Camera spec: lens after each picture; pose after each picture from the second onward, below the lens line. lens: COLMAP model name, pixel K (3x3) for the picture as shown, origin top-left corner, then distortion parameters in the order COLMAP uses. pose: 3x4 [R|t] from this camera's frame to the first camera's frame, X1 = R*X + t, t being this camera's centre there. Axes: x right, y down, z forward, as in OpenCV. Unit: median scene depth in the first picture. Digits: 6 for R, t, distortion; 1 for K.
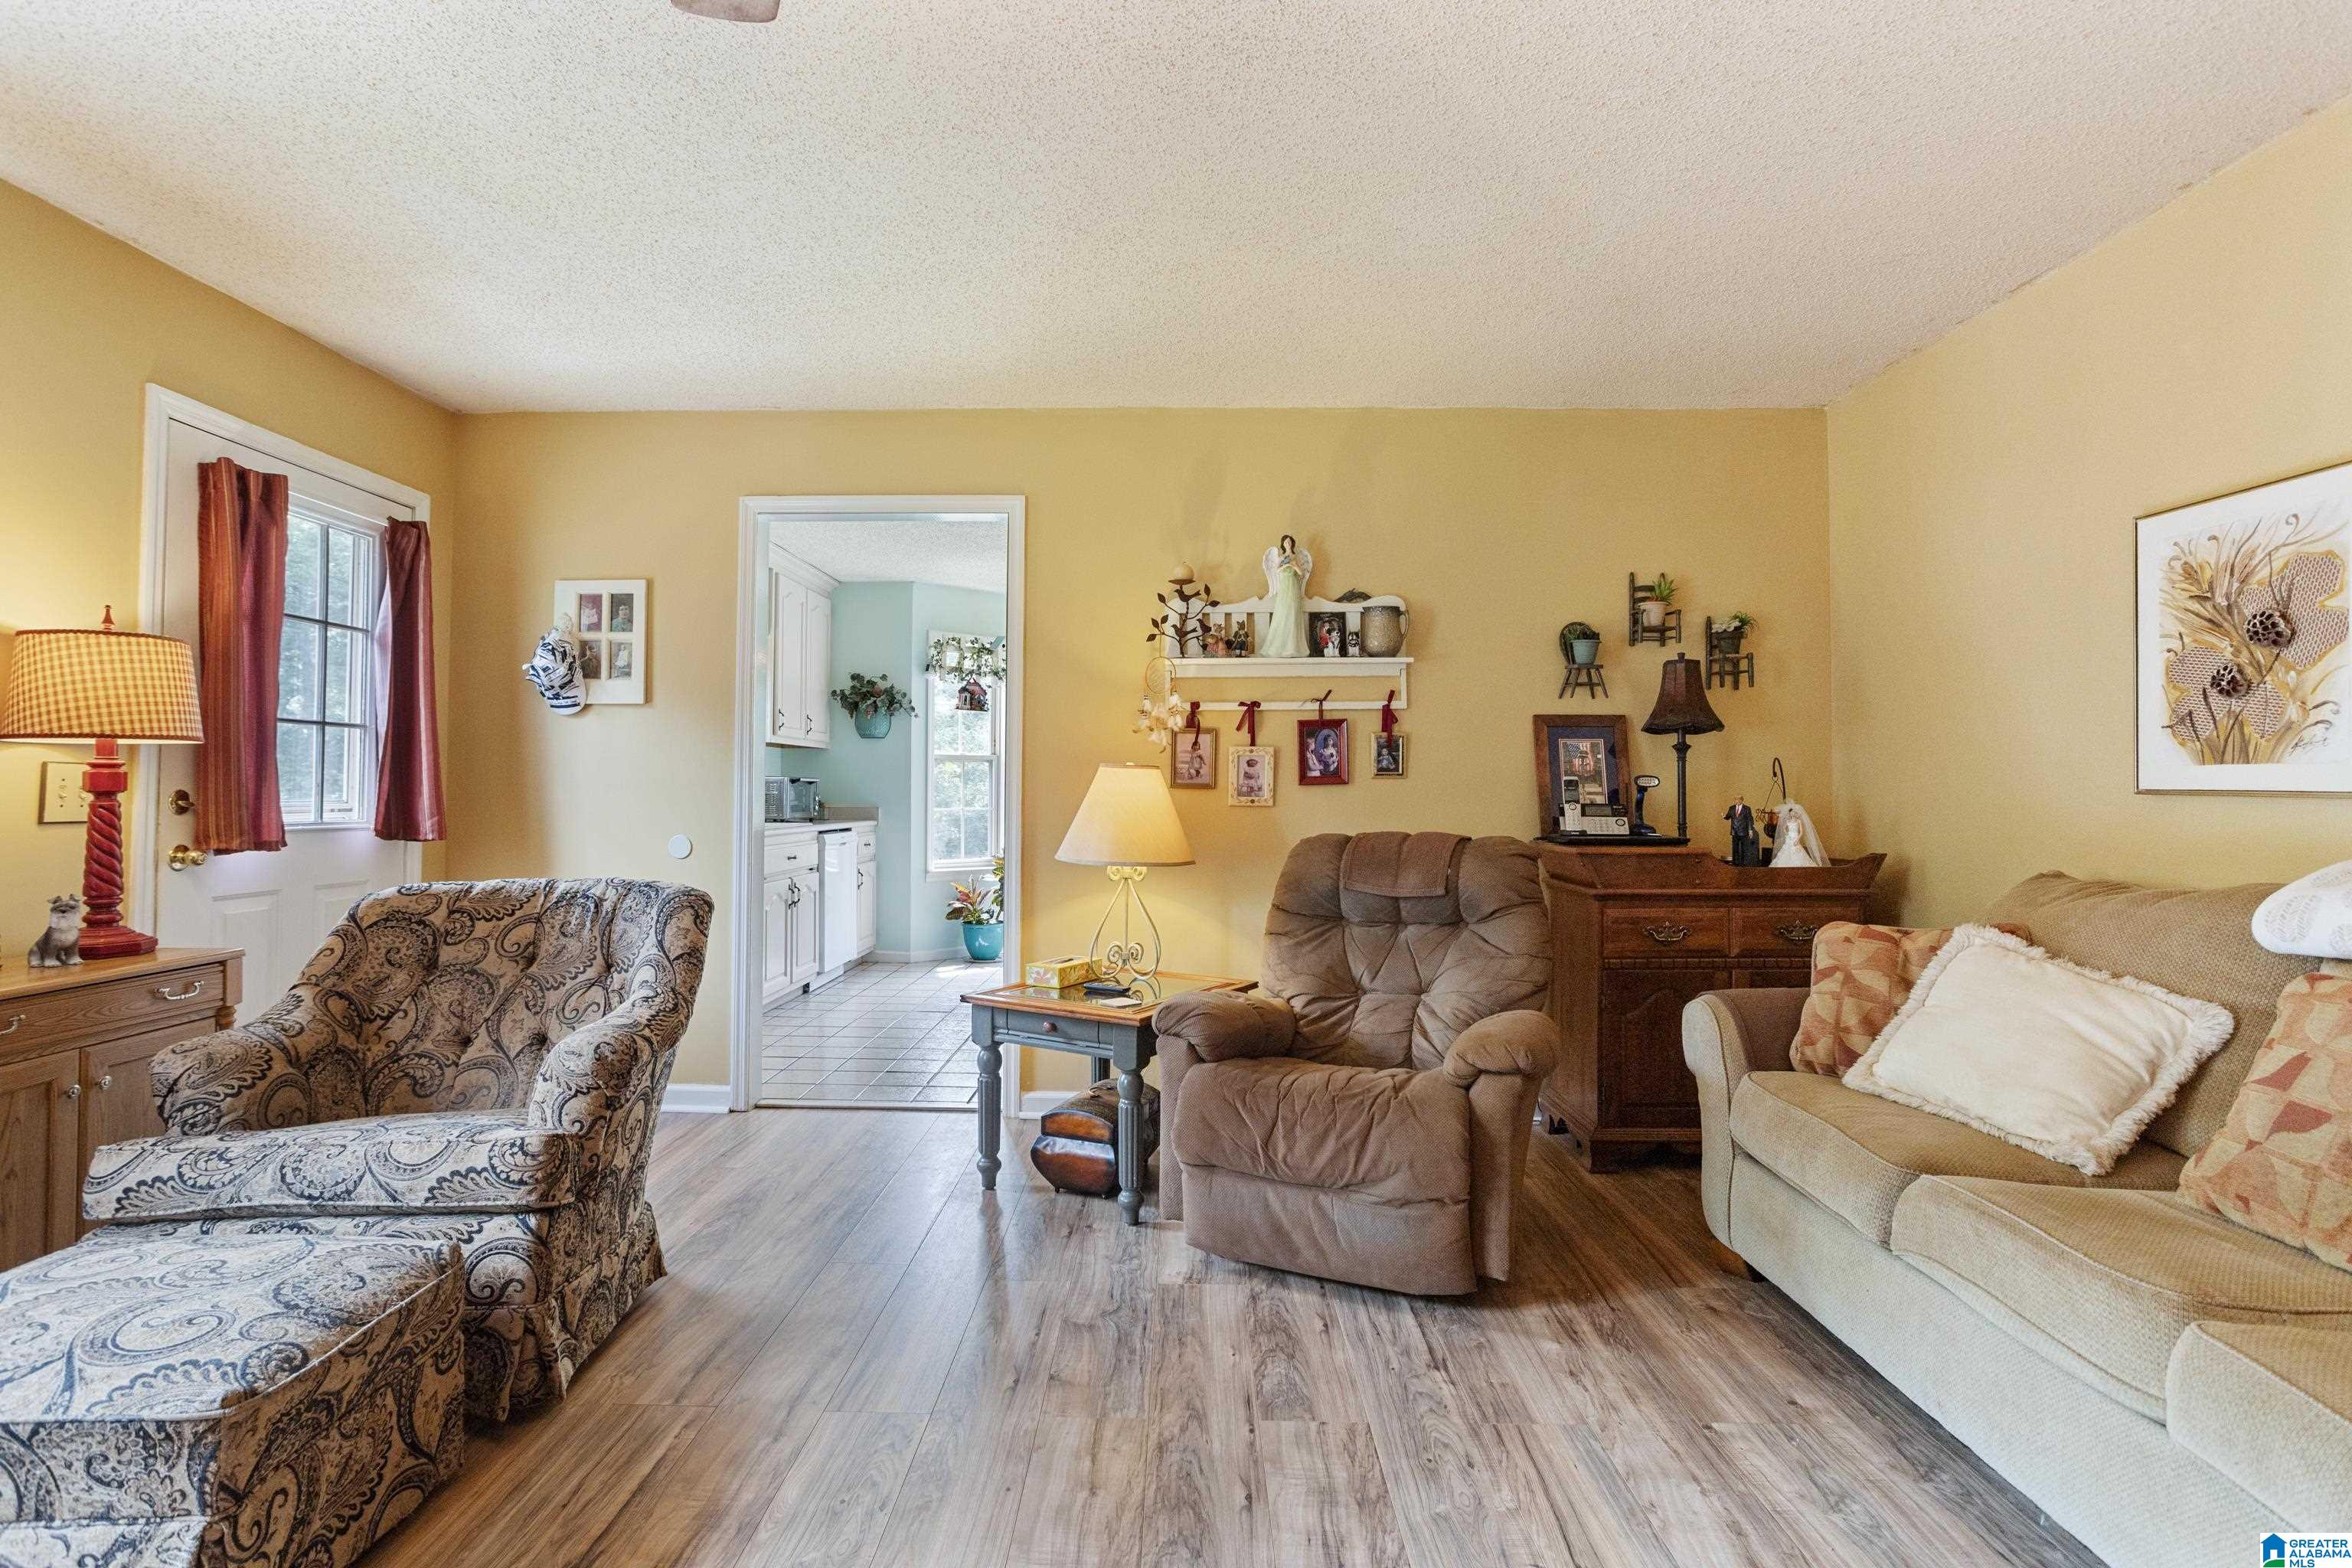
lens RADIAL K [[1143.7, 0, 1162.0], [0, 1143.7, 765.3], [0, 0, 1]] dist [-0.055657, 0.037769]
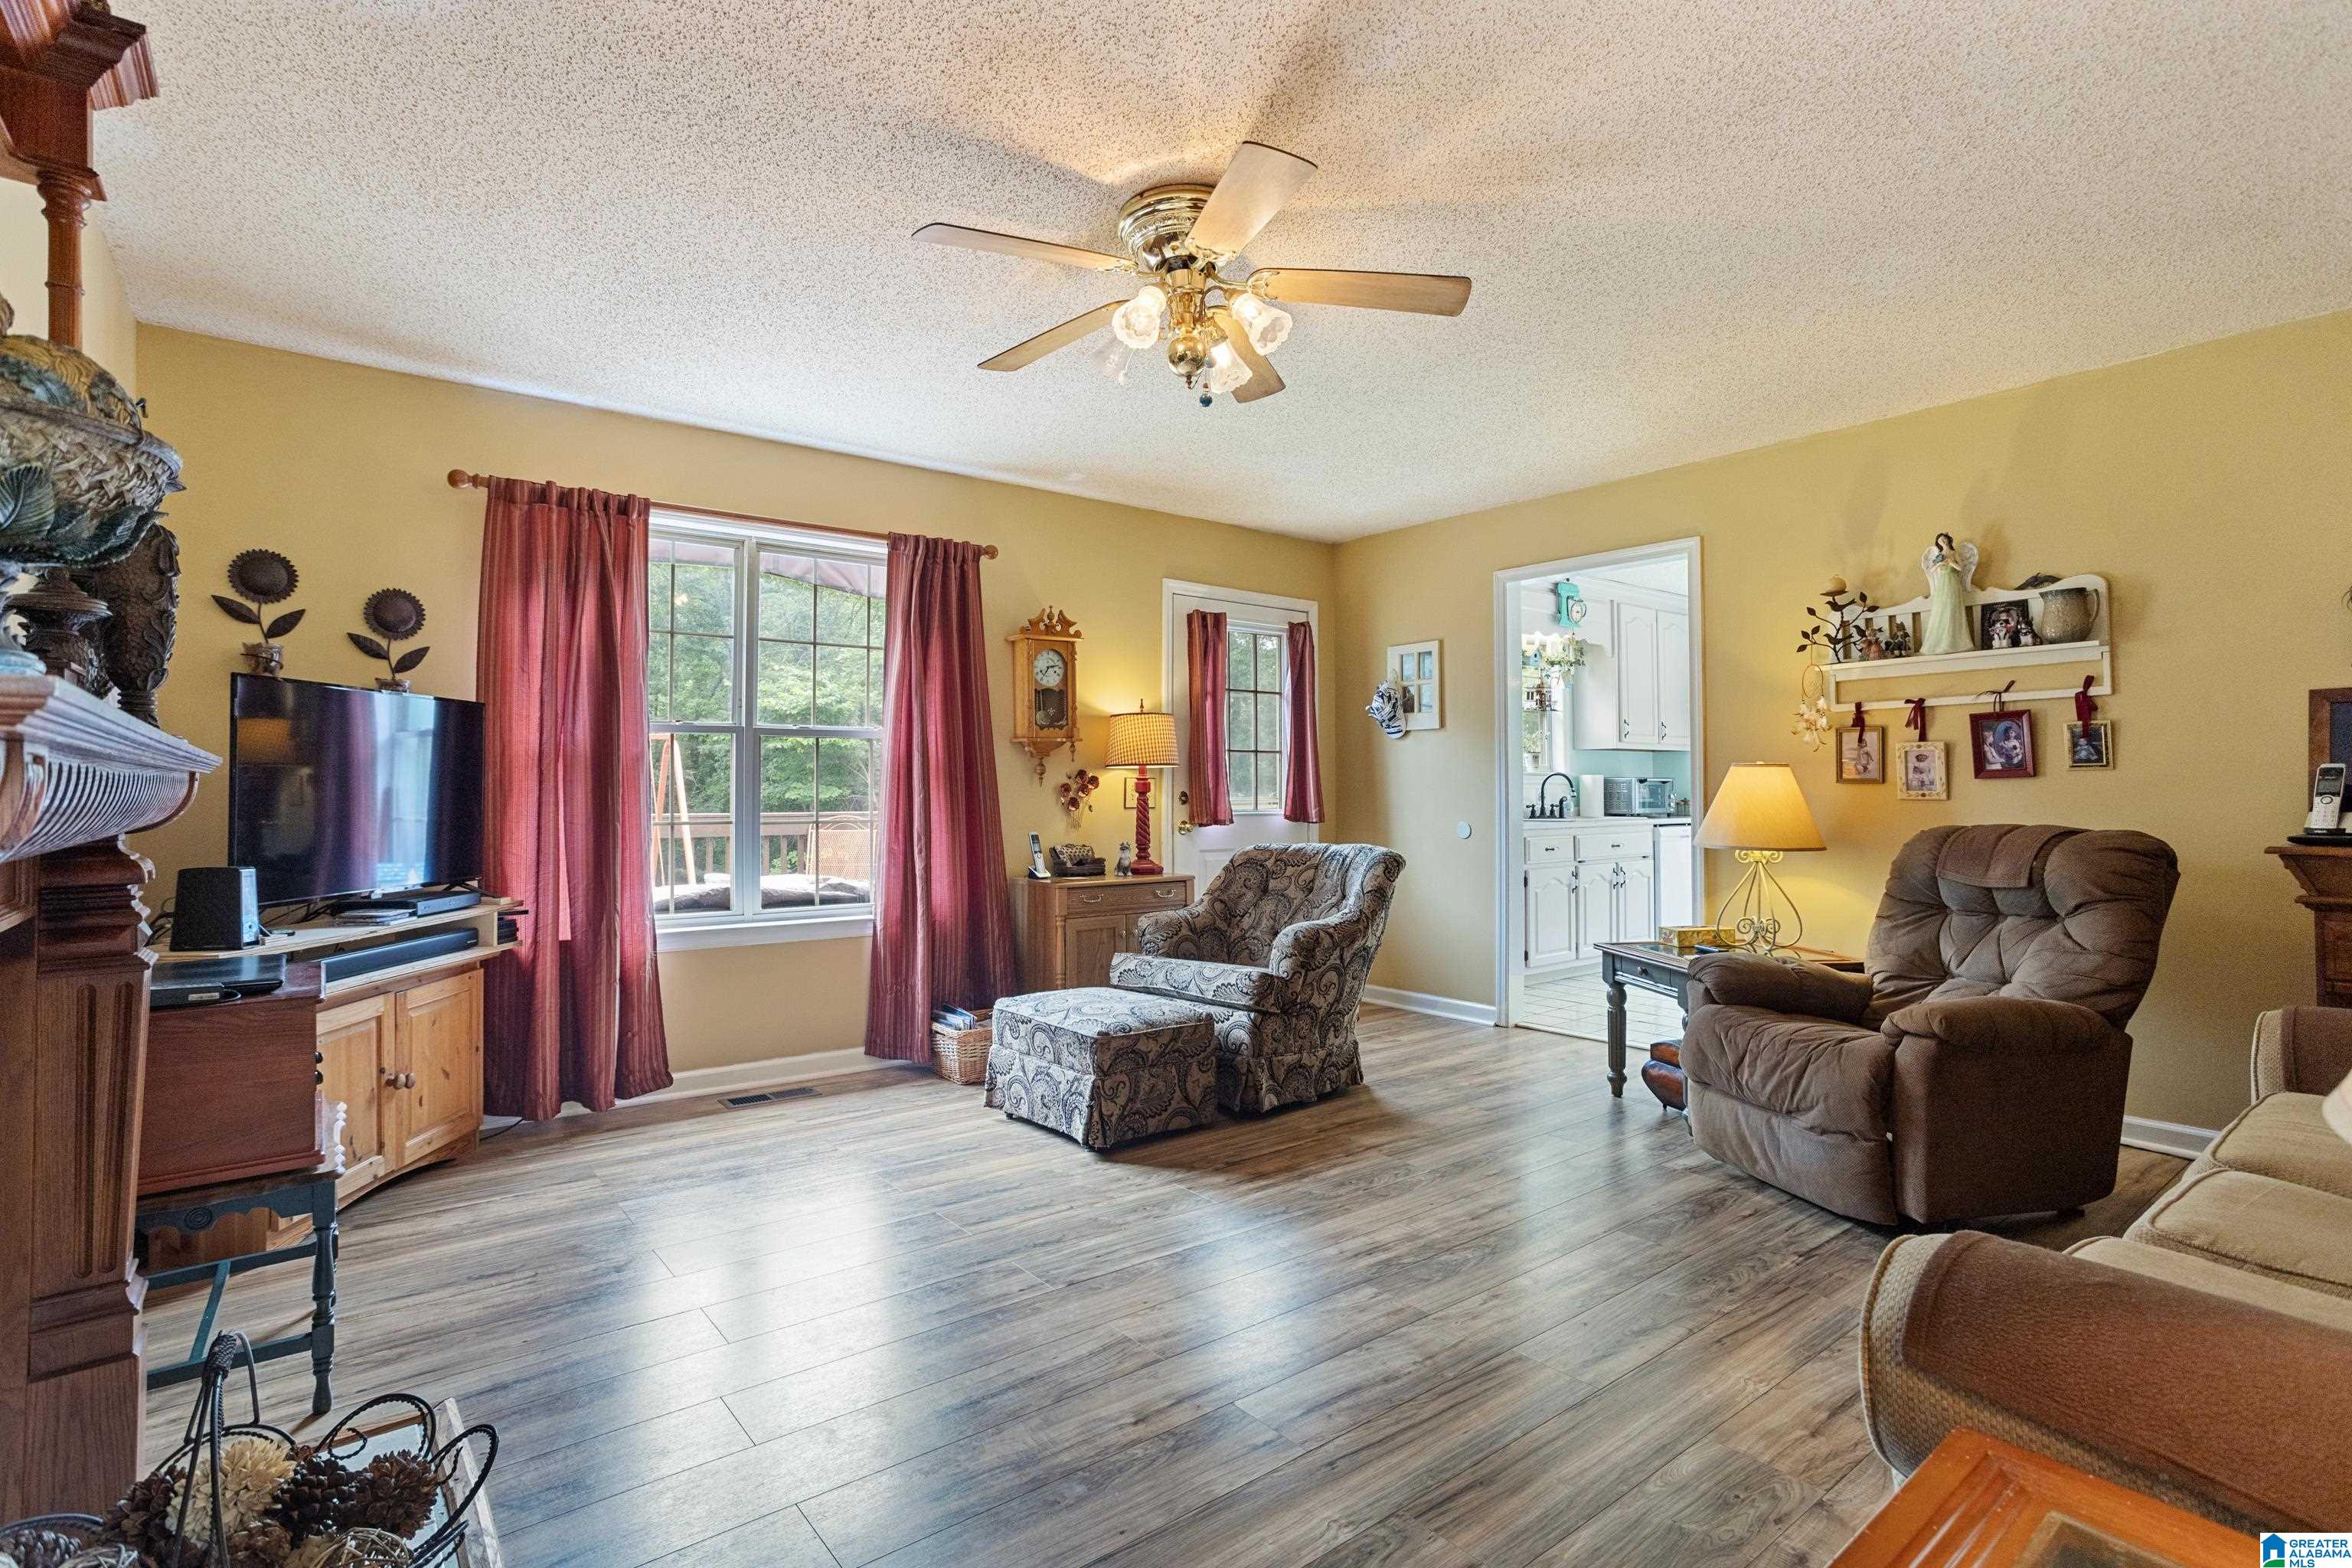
lens RADIAL K [[1143.7, 0, 1162.0], [0, 1143.7, 765.3], [0, 0, 1]] dist [-0.055657, 0.037769]
pose [[0.631895, -0.024357, -0.774671, 0.525835], [0.023835, 0.999644, -0.011989, 0.000602], [0.774687, -0.010889, 0.632251, -0.209158]]
